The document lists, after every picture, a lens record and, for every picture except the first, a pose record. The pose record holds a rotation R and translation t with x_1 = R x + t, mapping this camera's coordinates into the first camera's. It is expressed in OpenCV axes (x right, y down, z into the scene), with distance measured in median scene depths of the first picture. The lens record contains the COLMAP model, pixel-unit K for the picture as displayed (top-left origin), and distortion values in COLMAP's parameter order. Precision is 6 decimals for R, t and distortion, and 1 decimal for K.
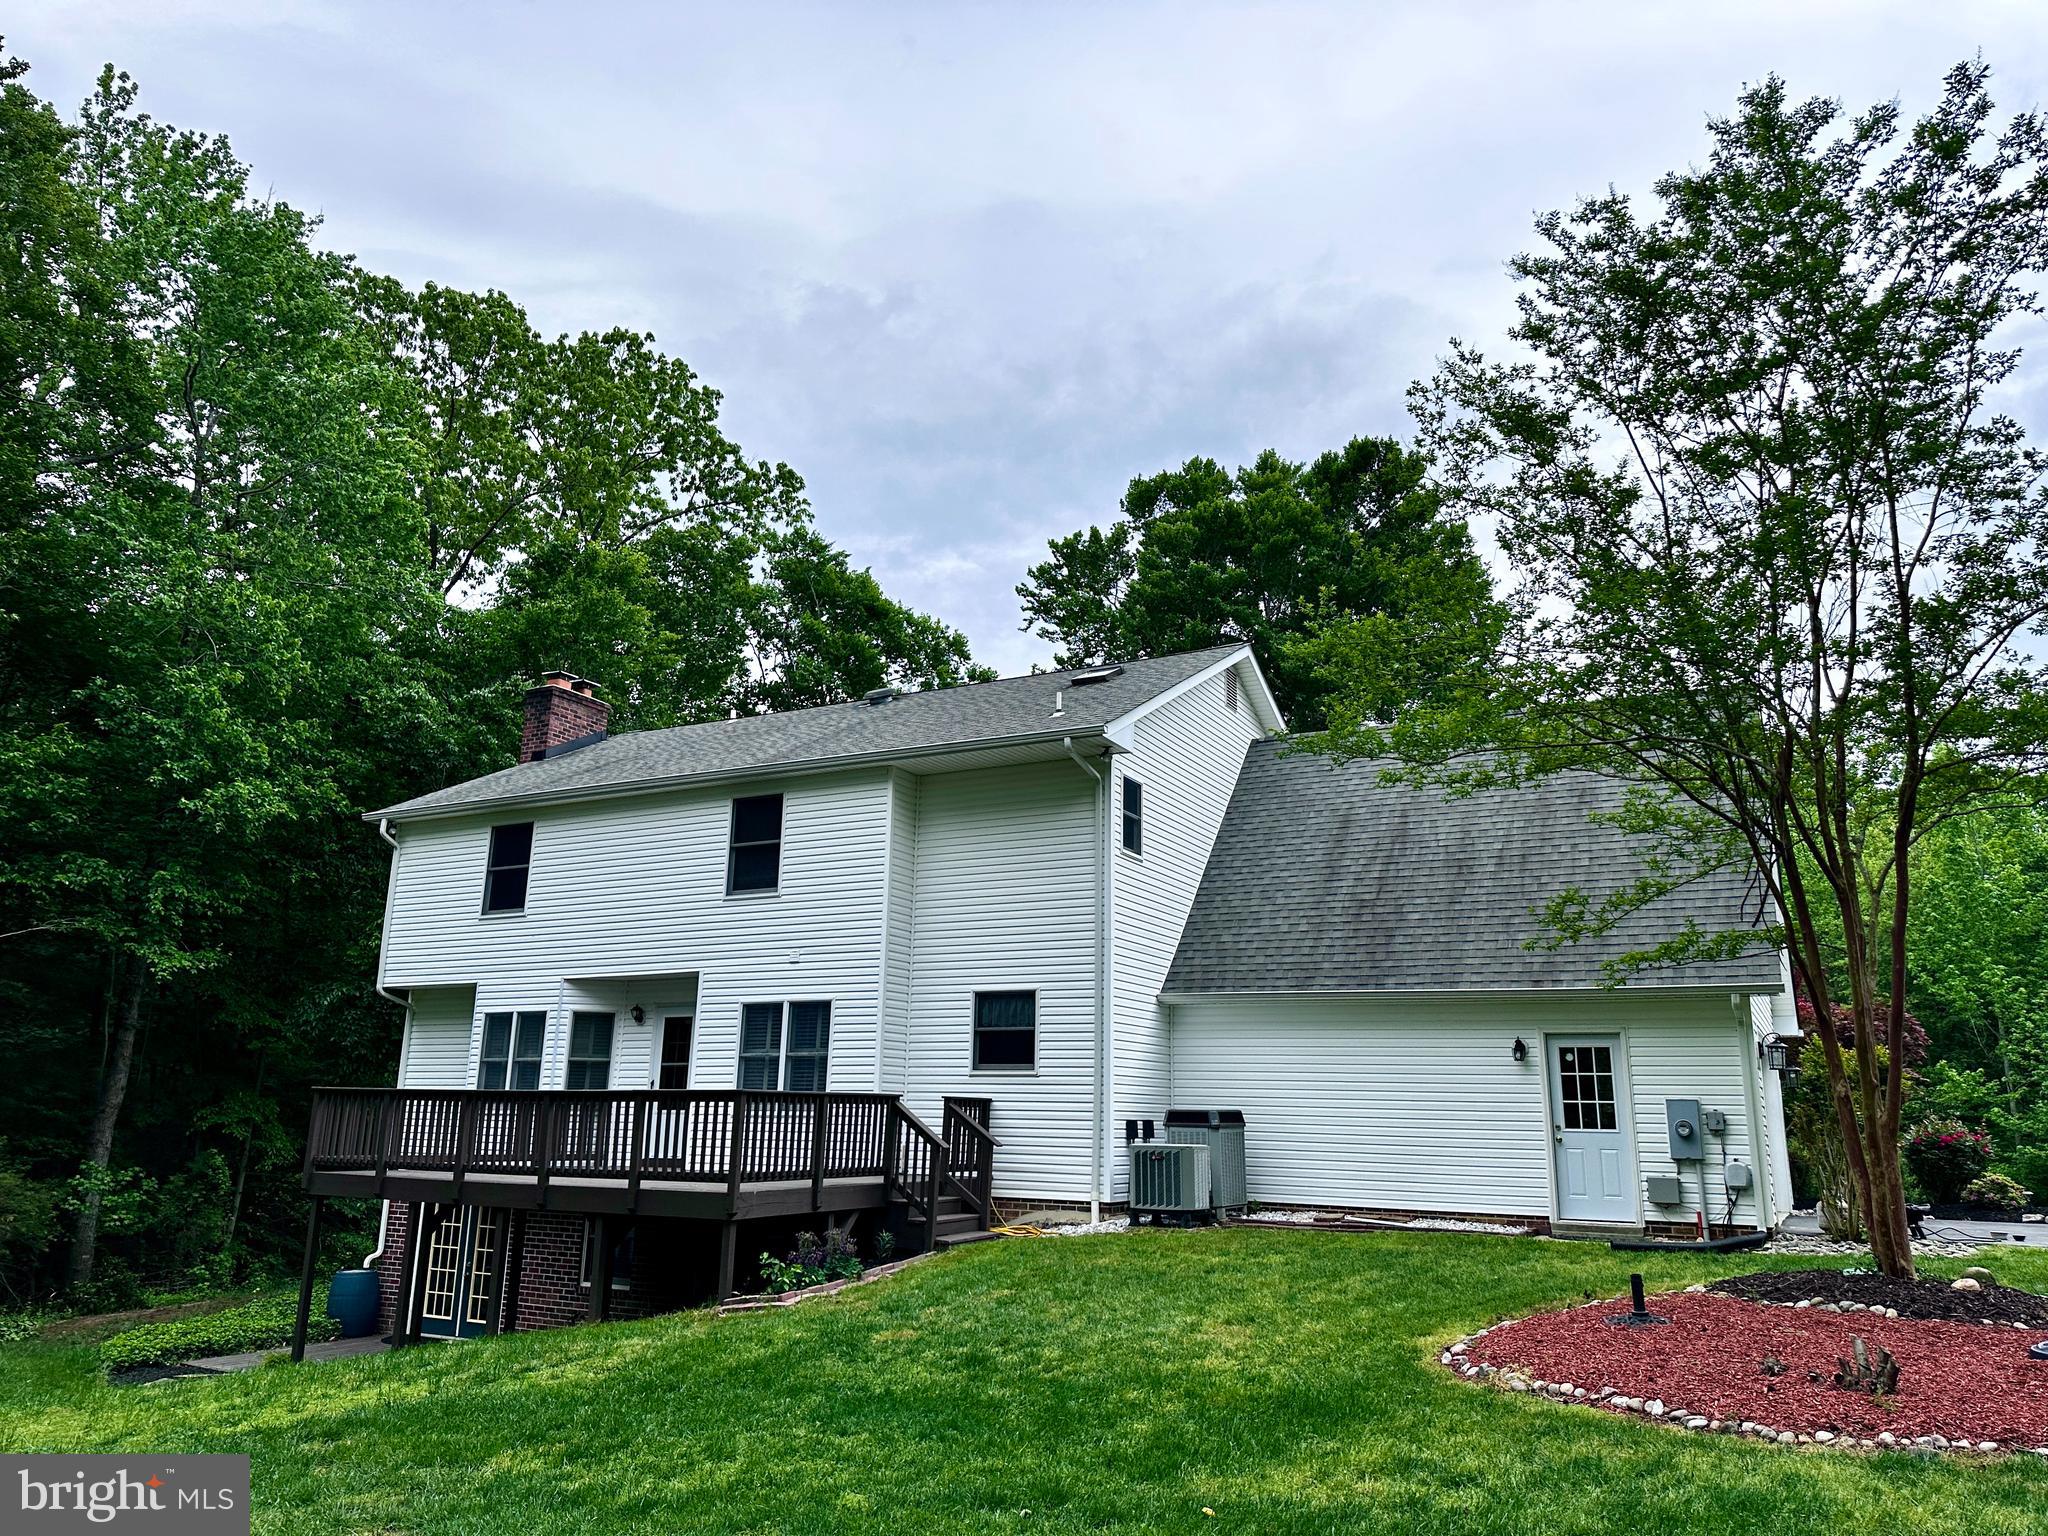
lens RADIAL K [[1433.8, 0, 1030.7], [0, 1433.8, 772.3], [0, 0, 1]] dist [0.046718, -0.023811]
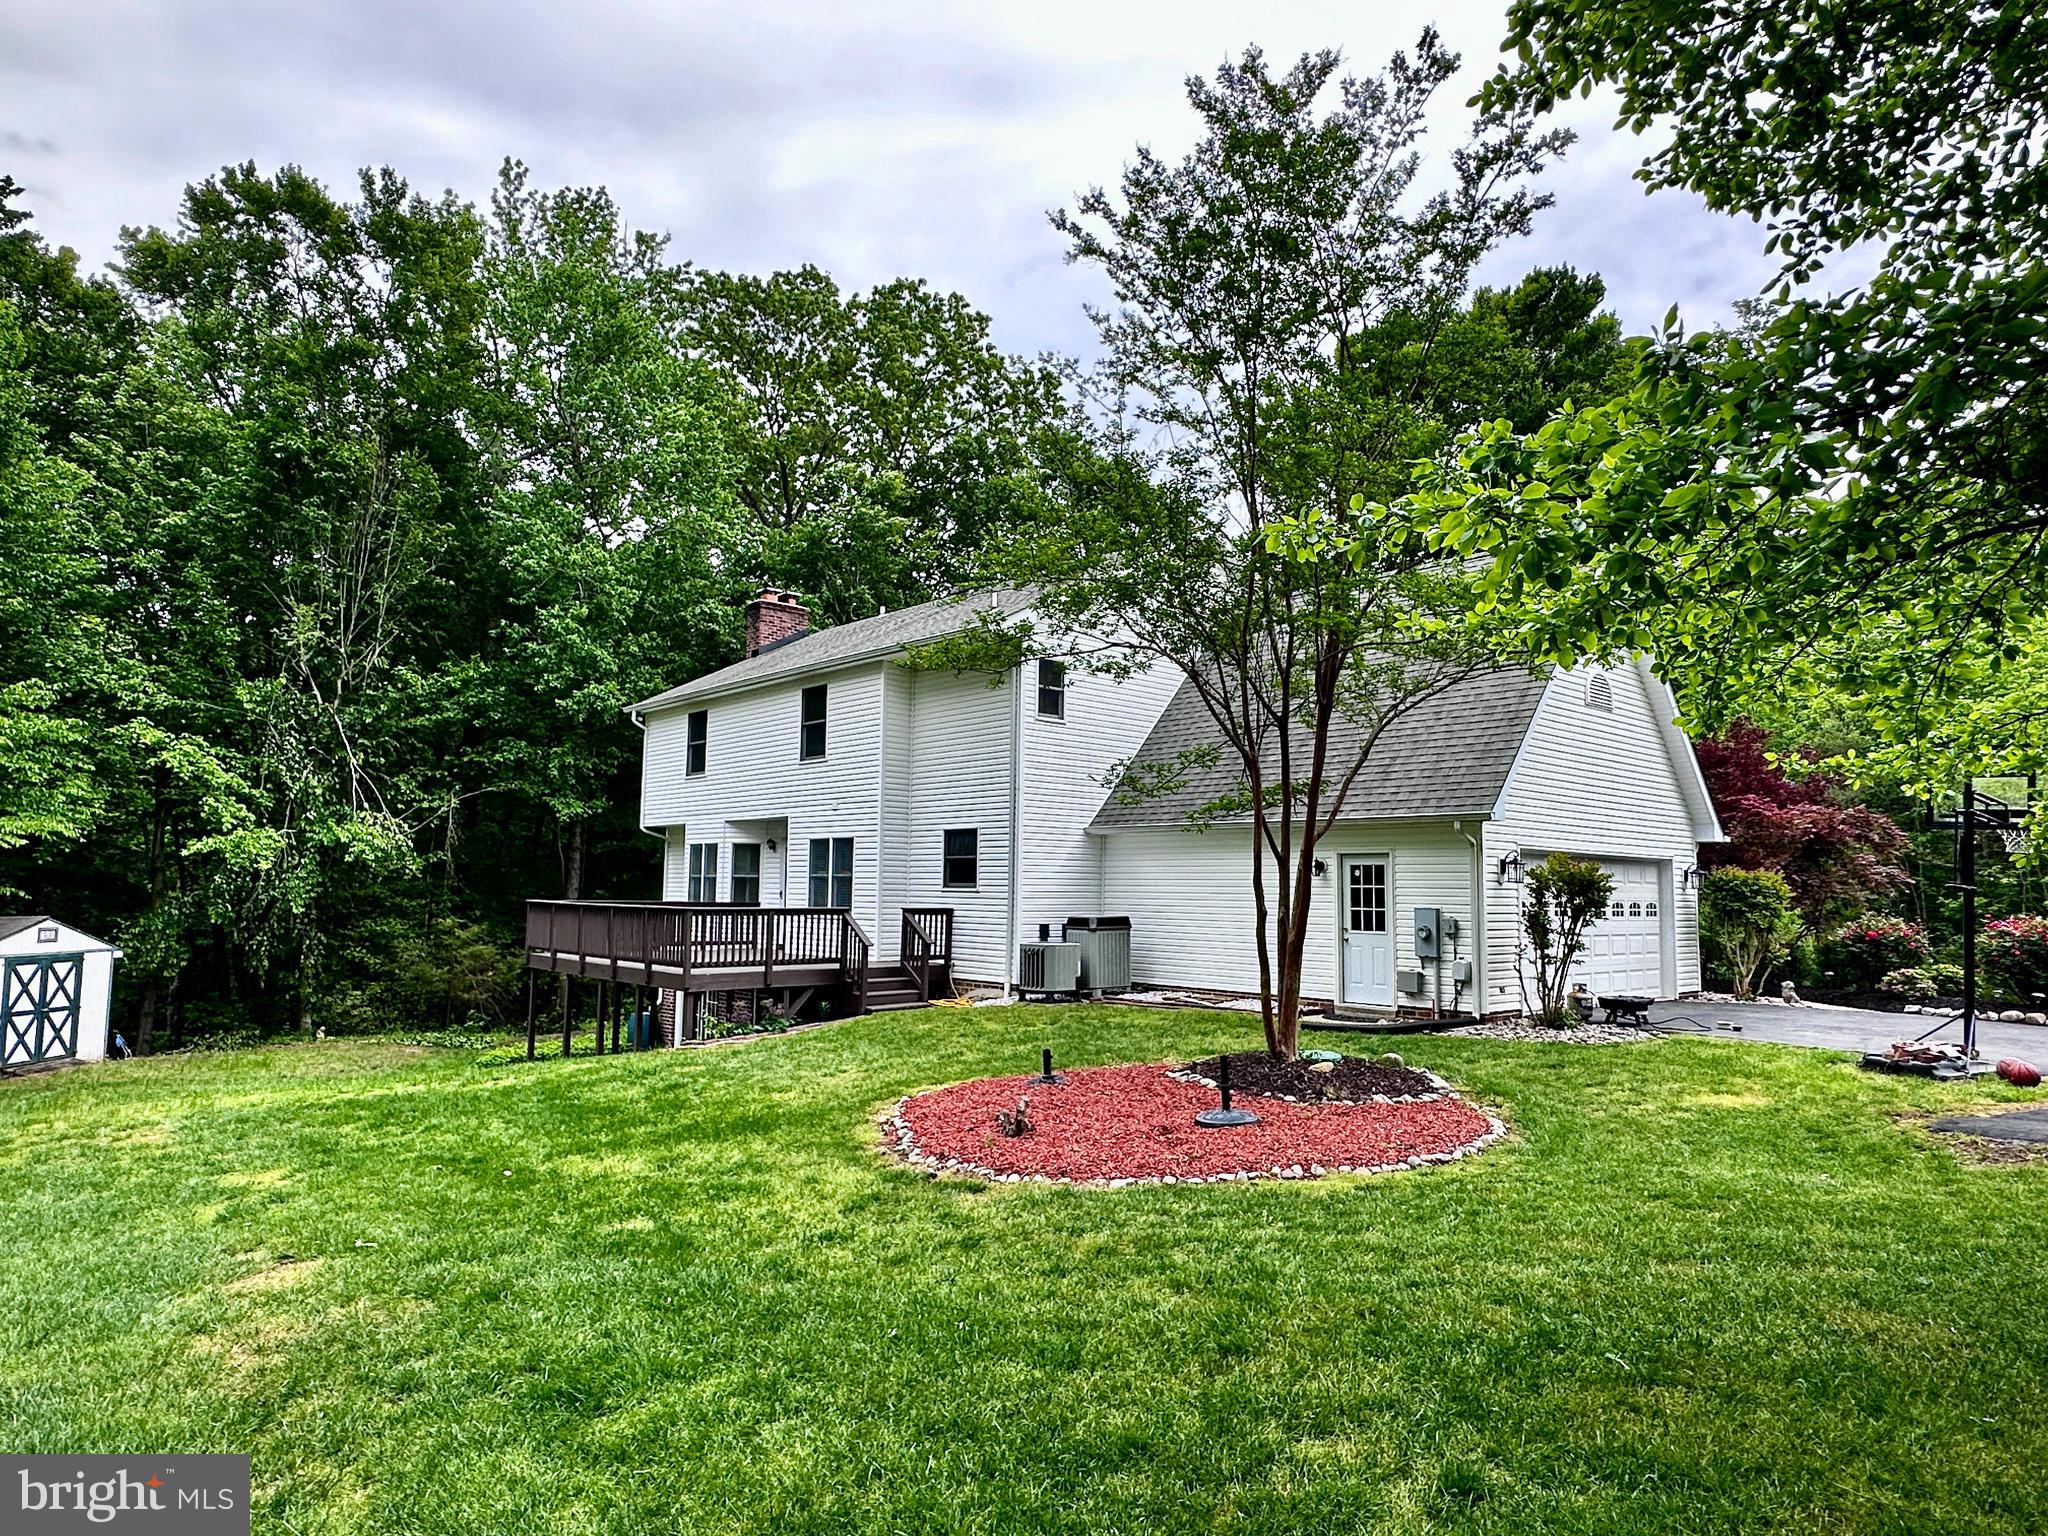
lens RADIAL K [[1243.5, 0, 1022.8], [0, 1243.5, 772.9], [0, 0, 1]] dist [0.018643, 0.003484]
pose [[0.939524, -0.039232, -0.340230, 0.386520], [0.085776, 0.988711, 0.122856, -0.030151], [0.331569, -0.144609, 0.932282, -0.038875]]
